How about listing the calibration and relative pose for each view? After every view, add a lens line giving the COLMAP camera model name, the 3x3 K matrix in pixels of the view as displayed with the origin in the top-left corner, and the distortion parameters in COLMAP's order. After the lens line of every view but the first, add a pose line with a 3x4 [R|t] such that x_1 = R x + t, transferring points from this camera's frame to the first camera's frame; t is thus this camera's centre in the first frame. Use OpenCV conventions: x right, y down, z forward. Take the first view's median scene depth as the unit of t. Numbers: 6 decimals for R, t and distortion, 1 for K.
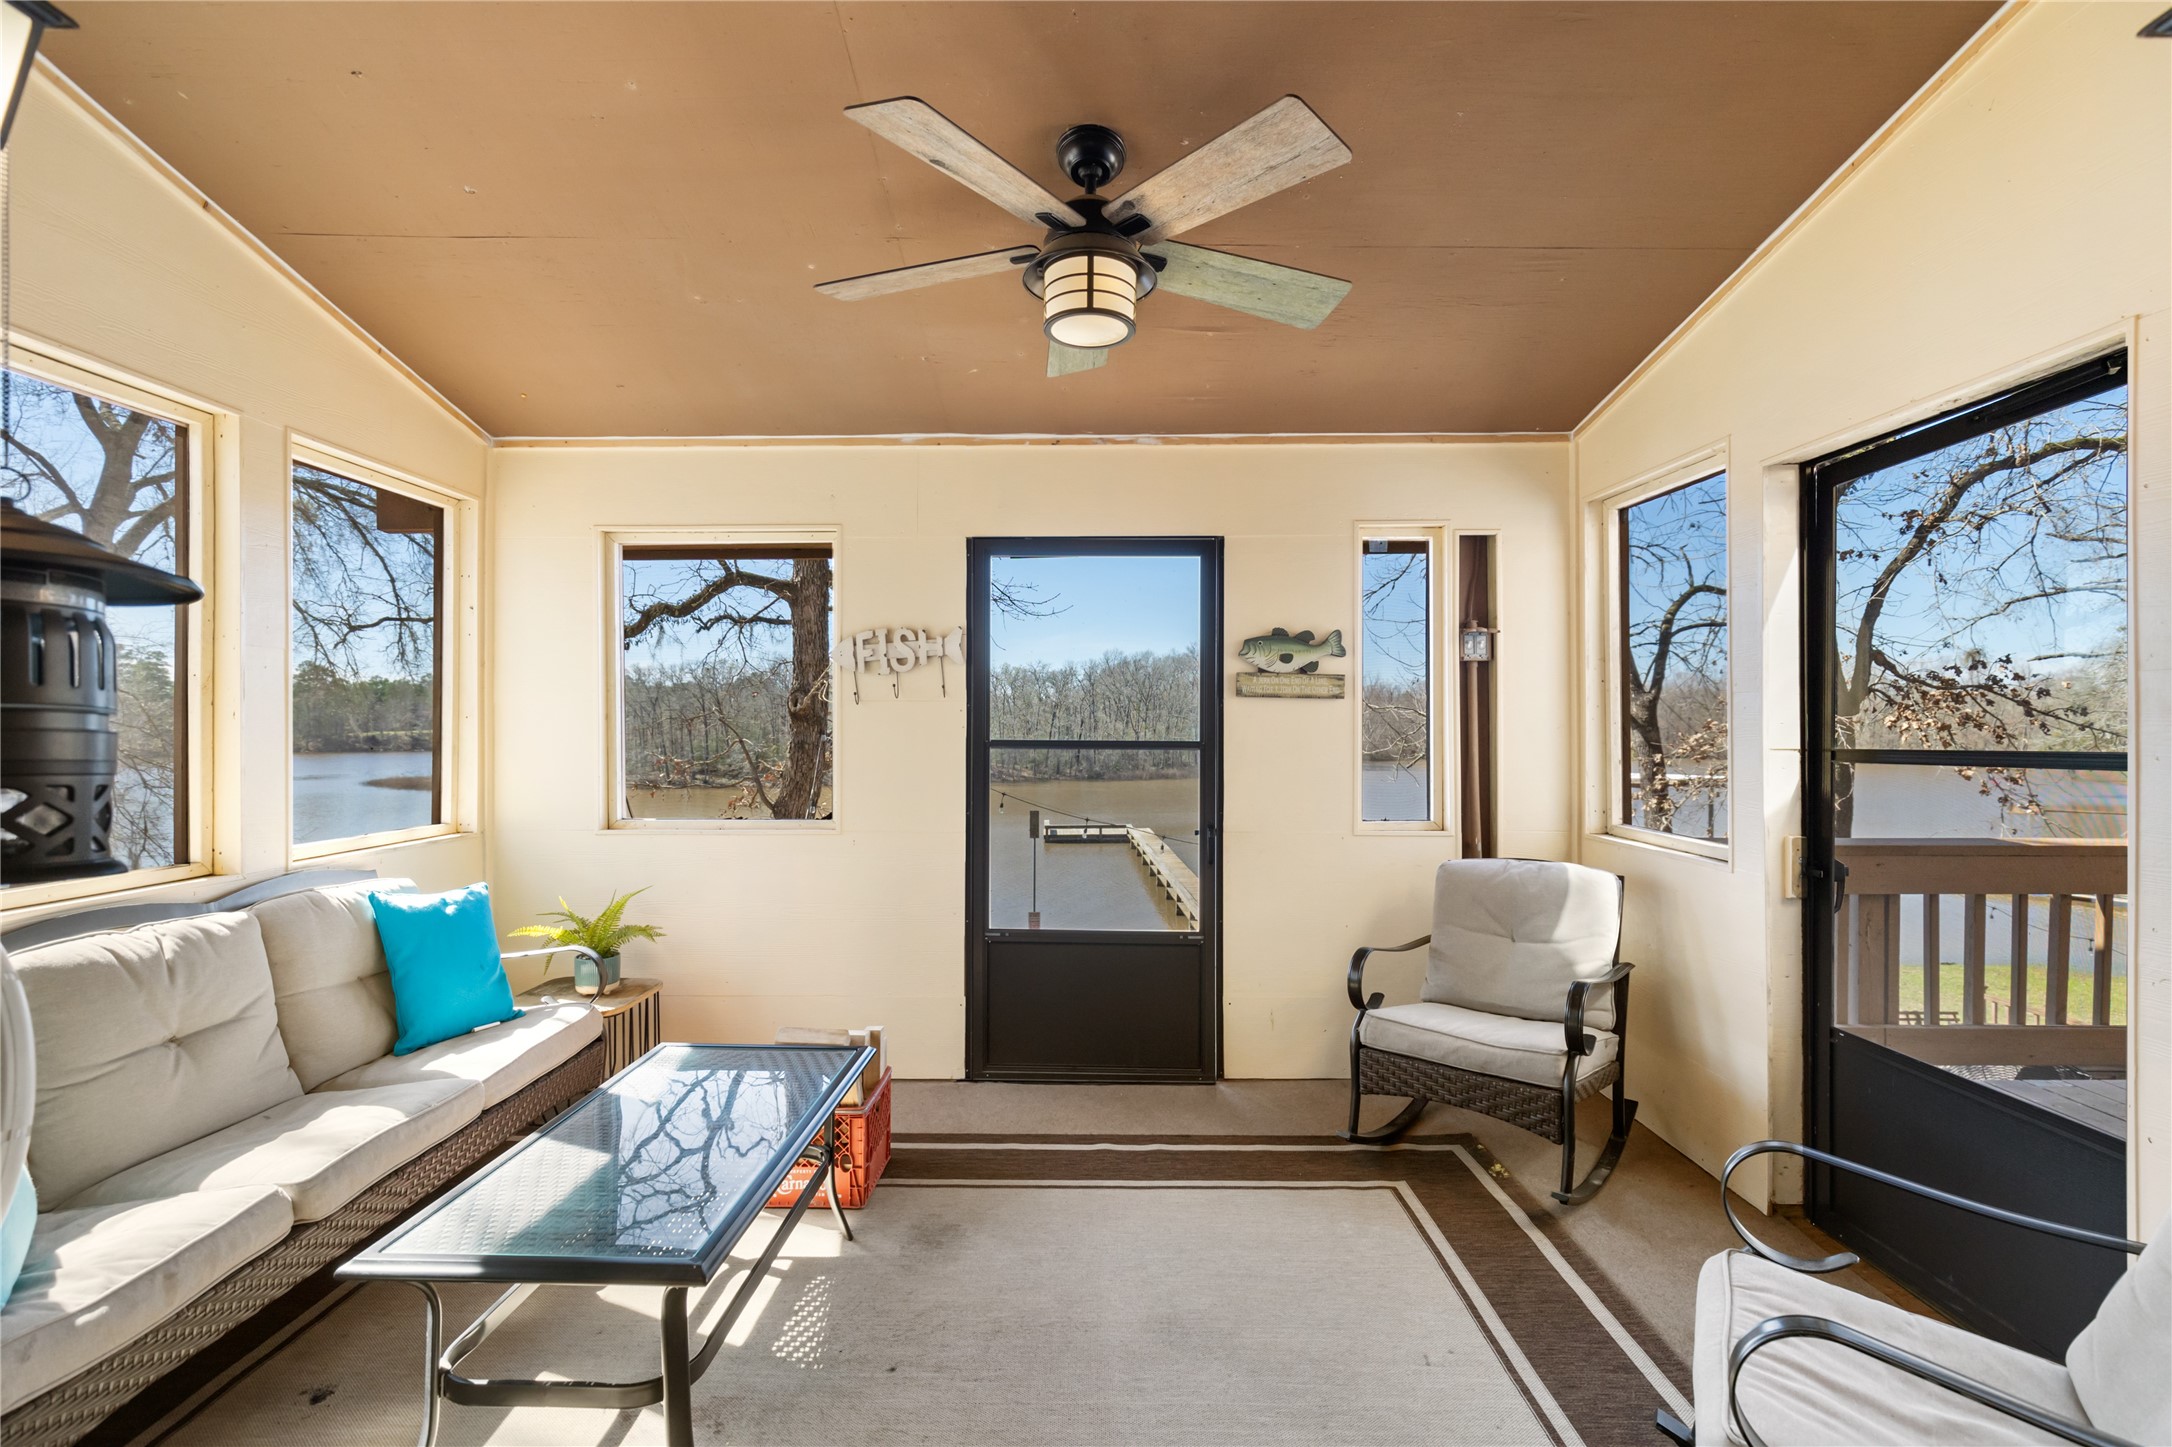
lens RADIAL K [[956.8, 0, 1087.5], [0, 956.8, 737.4], [0, 0, 1]] dist [0.000704, -0.000086]
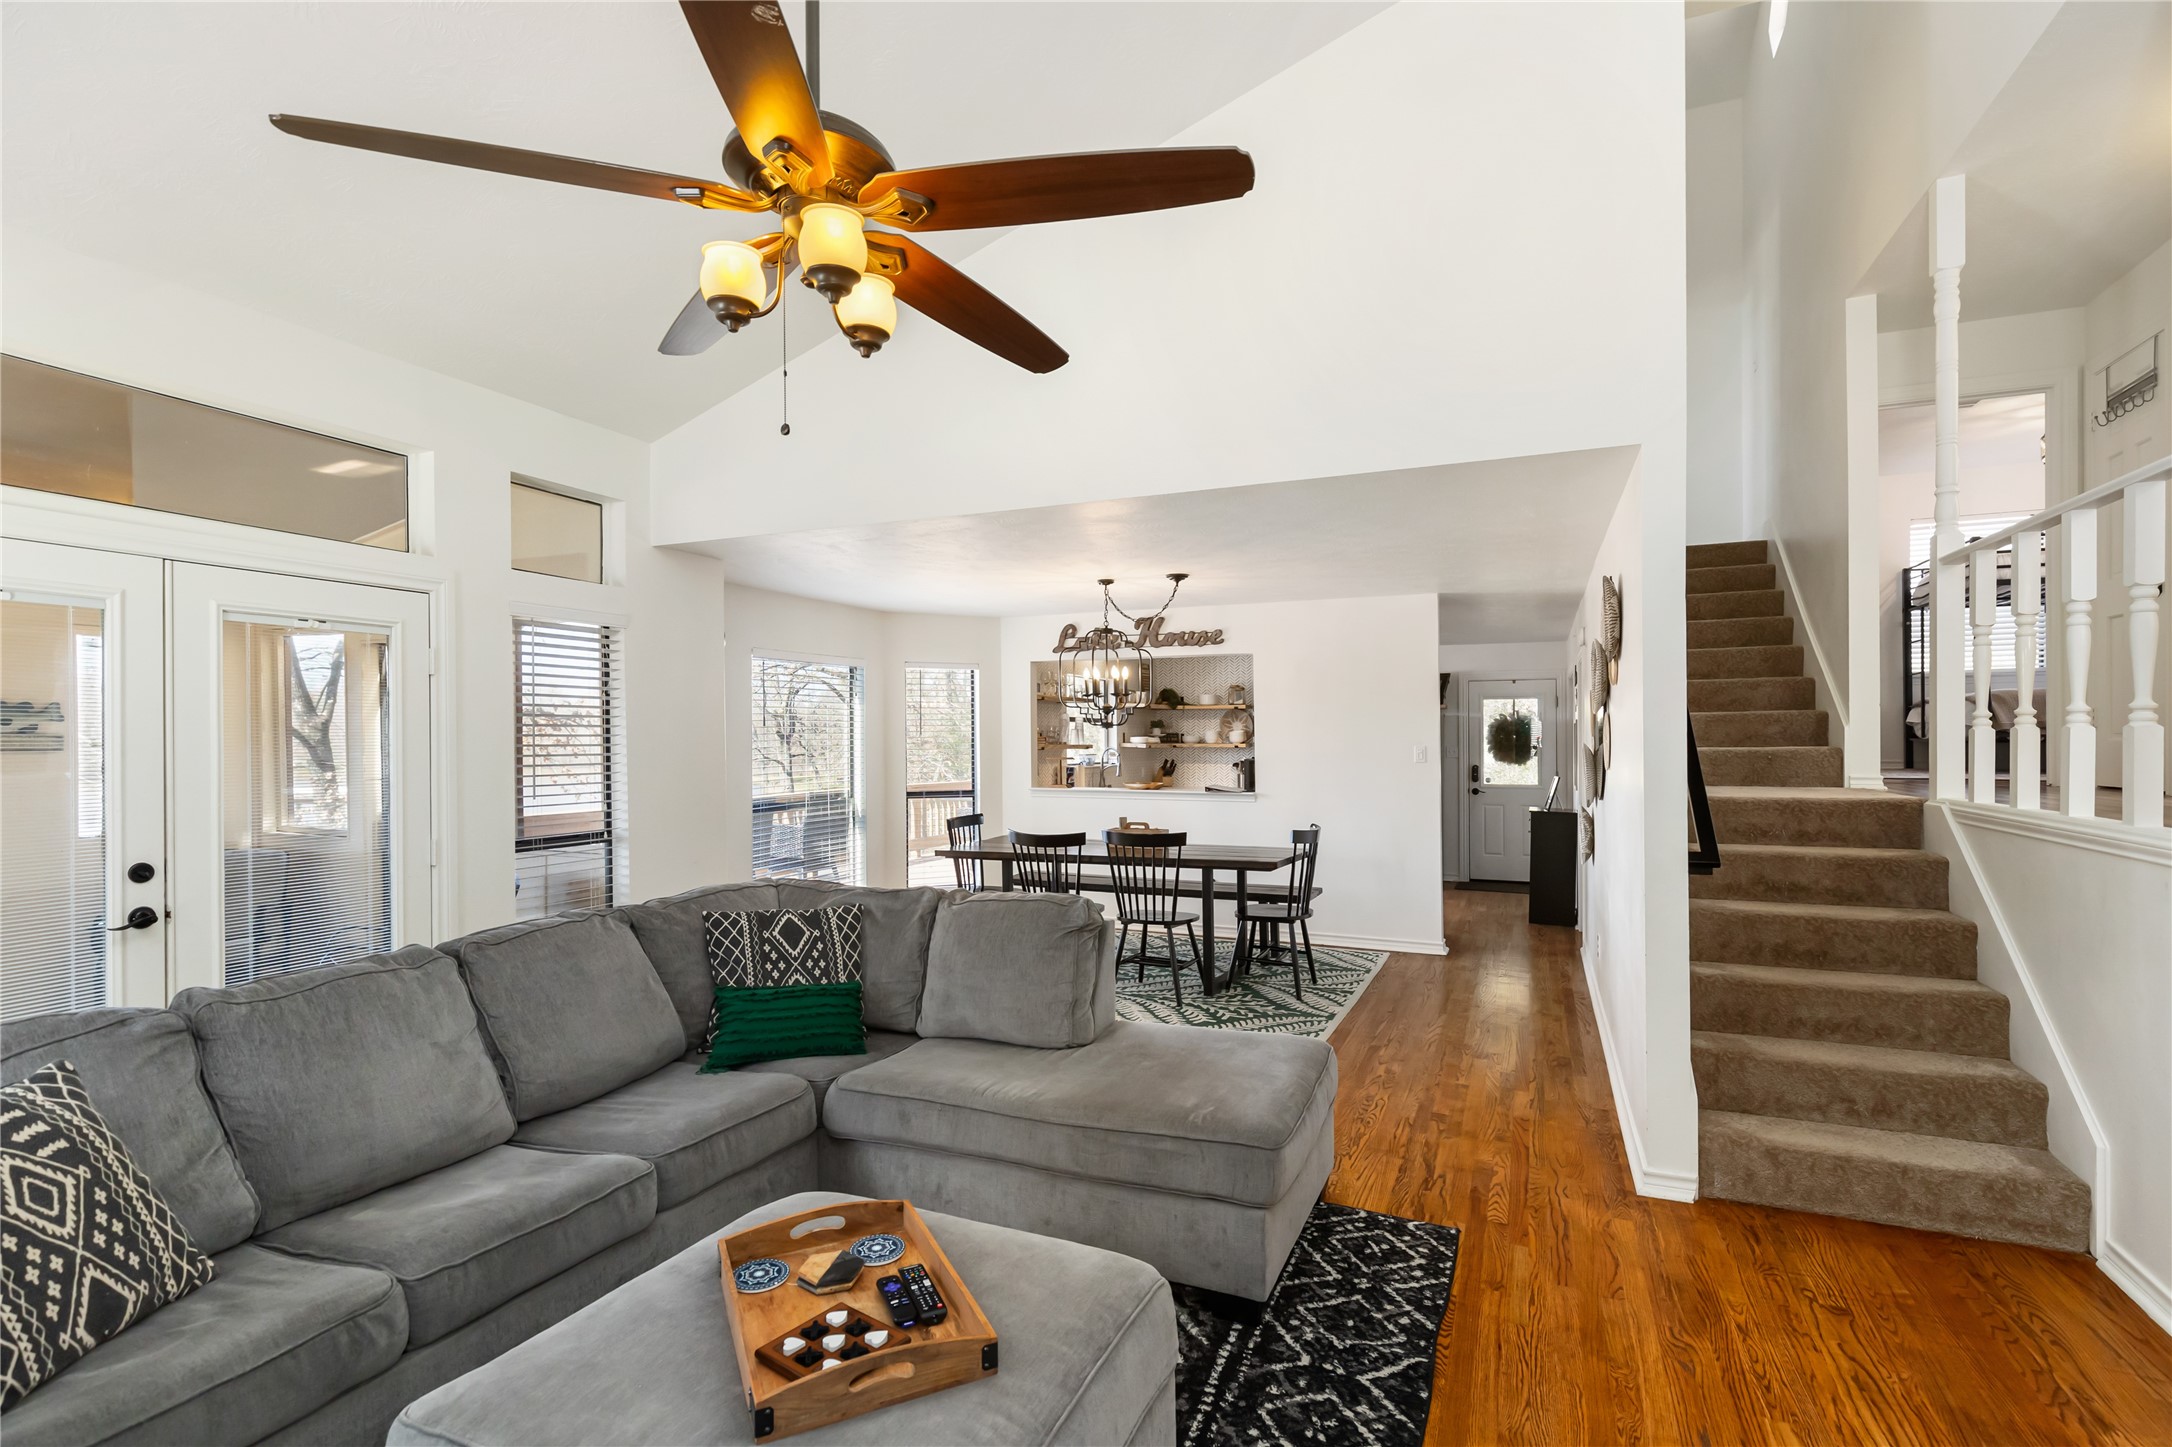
lens RADIAL K [[1007.7, 0, 1083.5], [0, 1007.7, 728.2], [0, 0, 1]] dist [-0.000823, -0.000688]
pose [[0.389499, -0.000478, 0.921027, -0.493620], [0.015646, 0.999859, -0.006097, -0.042410], [-0.920894, 0.016785, 0.389451, -0.918681]]
